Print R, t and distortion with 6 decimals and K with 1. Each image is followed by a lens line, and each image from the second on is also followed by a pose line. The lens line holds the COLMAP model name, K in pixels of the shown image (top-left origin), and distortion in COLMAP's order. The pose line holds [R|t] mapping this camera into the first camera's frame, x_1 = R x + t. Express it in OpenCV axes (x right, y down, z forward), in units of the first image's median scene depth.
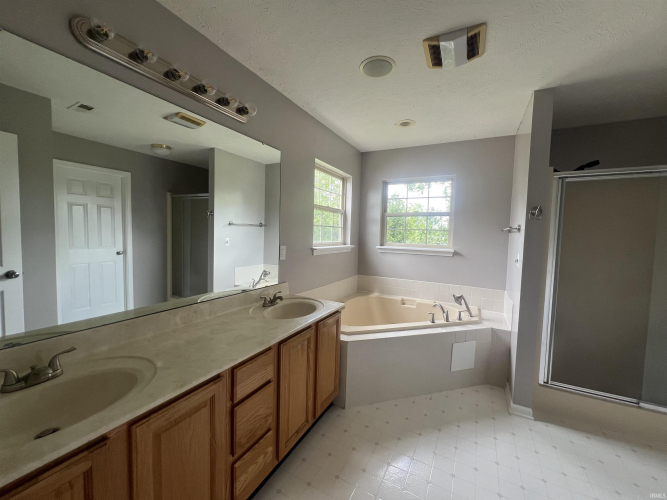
lens RADIAL K [[267.9, 0, 331.0], [0, 267.9, 249.3], [0, 0, 1]] dist [-0.003229, -0.000192]
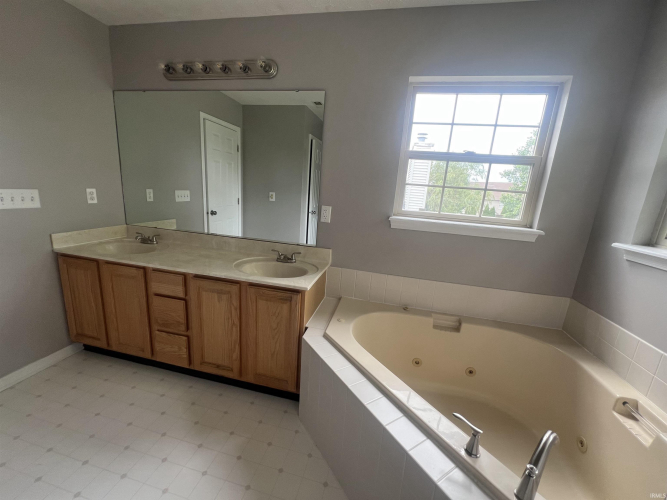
lens RADIAL K [[267.9, 0, 331.0], [0, 267.9, 249.3], [0, 0, 1]] dist [-0.003229, -0.000192]
pose [[0.273171, 0.203222, -0.940254, 0.617413], [-0.120930, 0.976931, 0.176016, -0.028584], [0.954334, 0.065622, 0.291445, 0.712051]]
